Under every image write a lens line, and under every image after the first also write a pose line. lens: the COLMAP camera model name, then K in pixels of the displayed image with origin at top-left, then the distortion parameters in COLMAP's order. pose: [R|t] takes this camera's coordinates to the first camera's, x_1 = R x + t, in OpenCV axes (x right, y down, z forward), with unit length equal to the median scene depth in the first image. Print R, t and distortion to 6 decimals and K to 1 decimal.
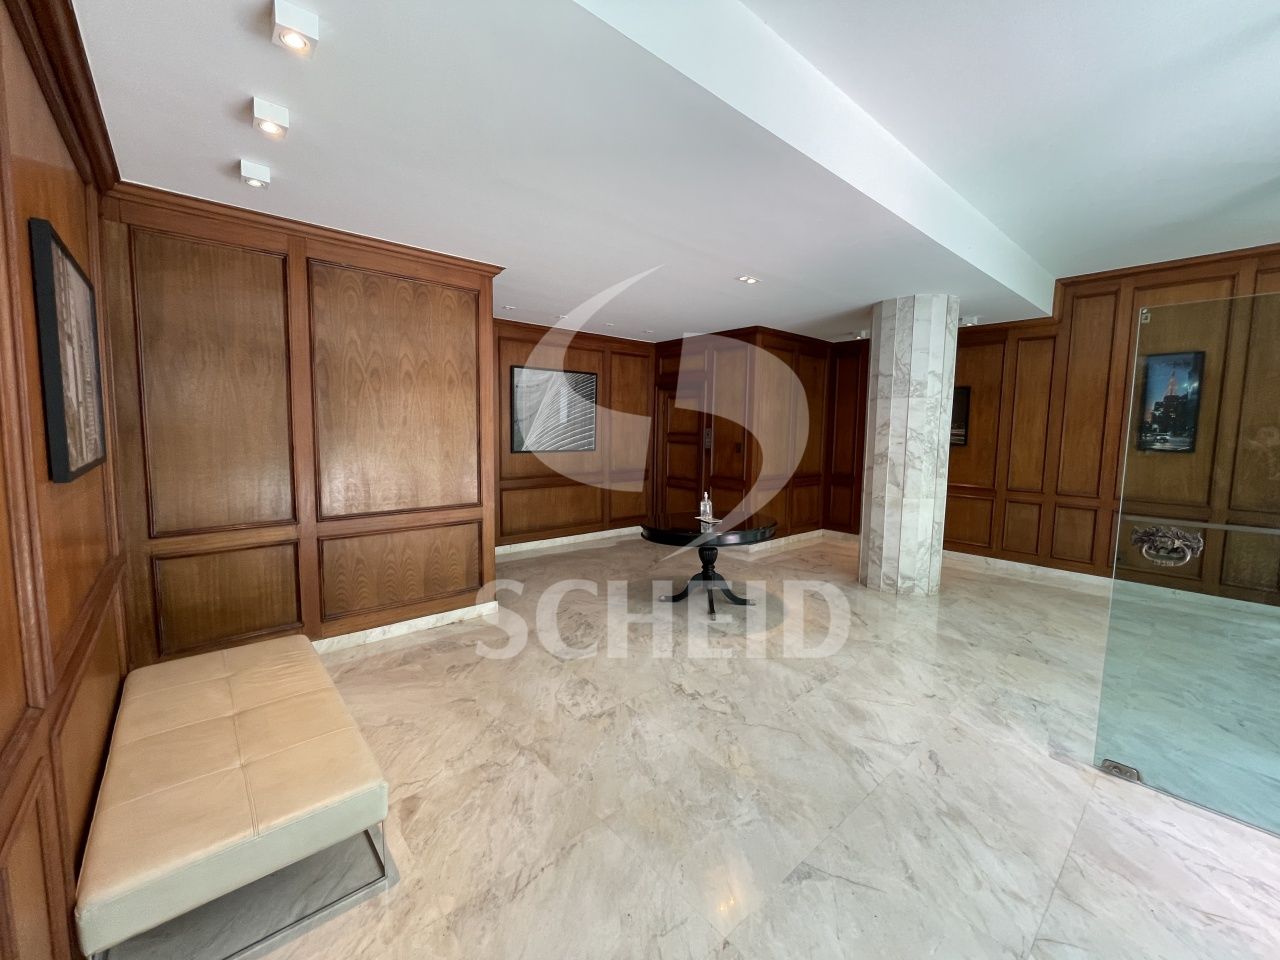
lens RADIAL K [[516.7, 0, 641.1], [0, 516.7, 479.0], [0, 0, 1]] dist [-0.000402, -0.002127]
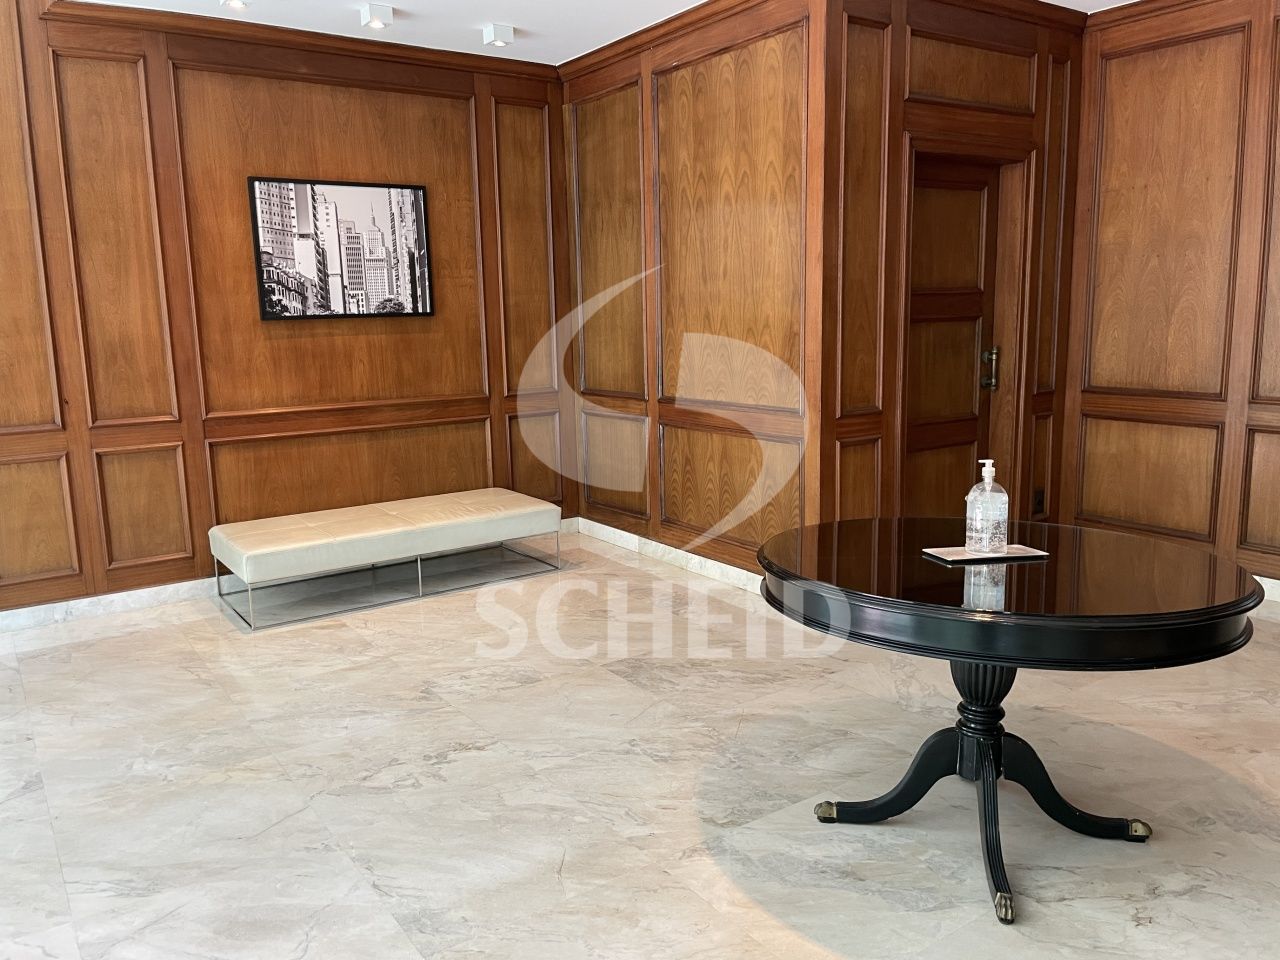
lens RADIAL K [[983.7, 0, 641.3], [0, 983.7, 474.0], [0, 0, 1]] dist [0.050984, -0.022766]
pose [[-0.124134, 0.159514, -0.979360, 1.123336], [-0.068921, 0.983224, 0.168879, -0.077999], [0.989869, 0.088462, -0.111058, 1.377174]]
